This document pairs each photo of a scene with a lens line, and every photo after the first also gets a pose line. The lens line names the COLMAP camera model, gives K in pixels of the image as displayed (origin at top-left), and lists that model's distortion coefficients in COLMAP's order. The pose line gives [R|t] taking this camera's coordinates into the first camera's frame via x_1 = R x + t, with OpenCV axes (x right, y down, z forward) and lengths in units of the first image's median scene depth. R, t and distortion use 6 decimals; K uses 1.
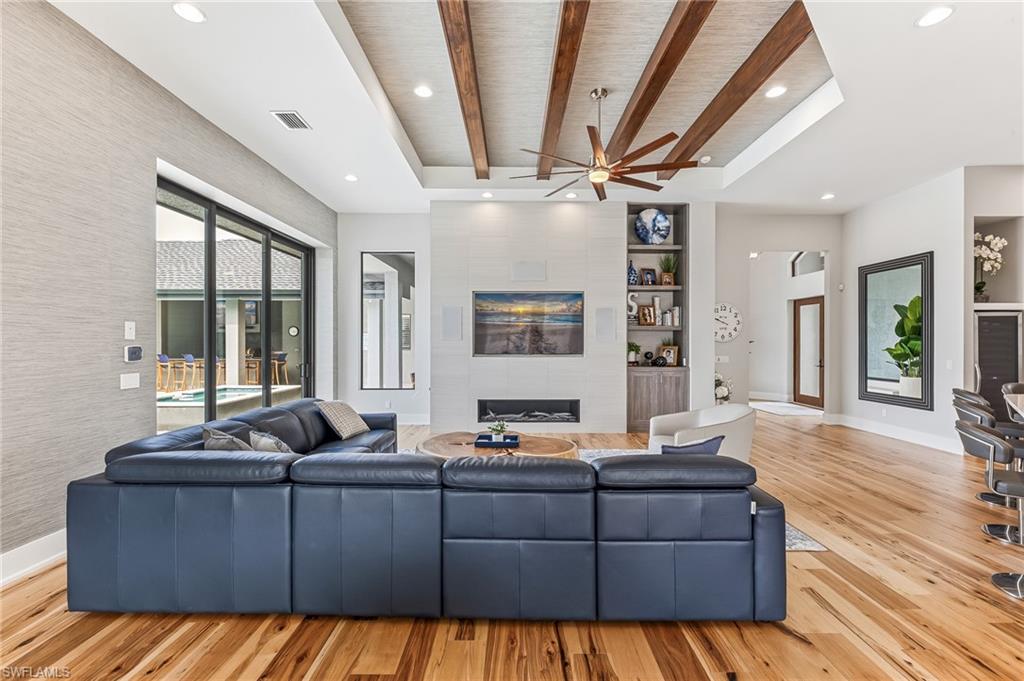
lens RADIAL K [[426.8, 0, 517.6], [0, 426.8, 341.9], [0, 0, 1]] dist [0.000352, 0.000531]
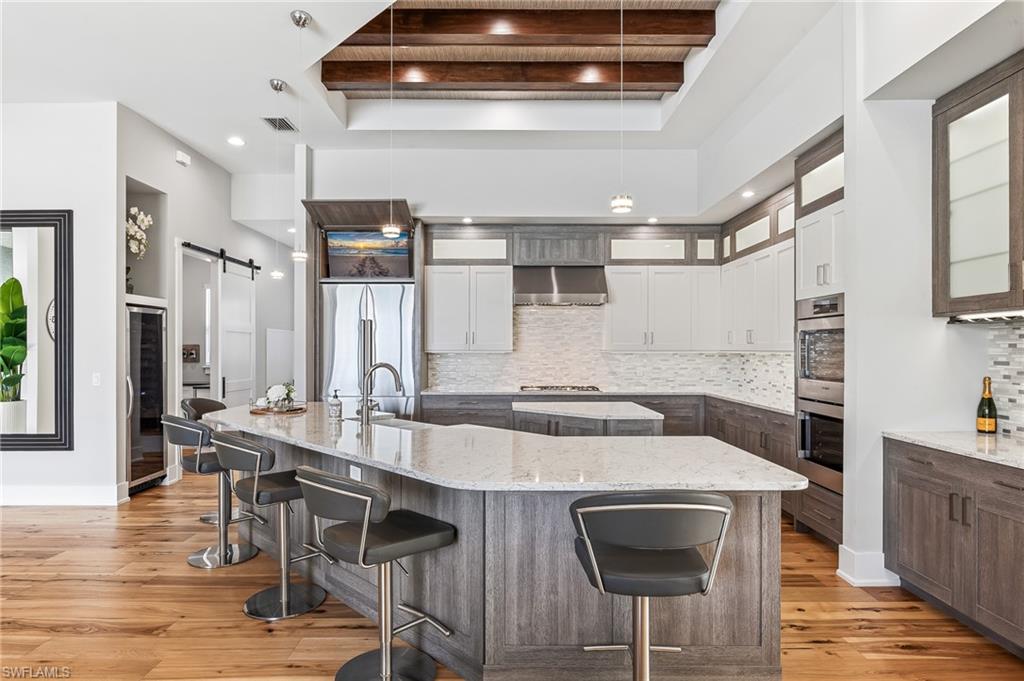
lens RADIAL K [[571.8, 0, 518.2], [0, 571.8, 349.1], [0, 0, 1]] dist [-0.004658, -0.000391]
pose [[0.006558, -0.000056, 0.999978, 0.091507], [-0.001363, 0.999999, 0.000065, 0.003215], [-0.999978, -0.001363, 0.006558, 0.313540]]
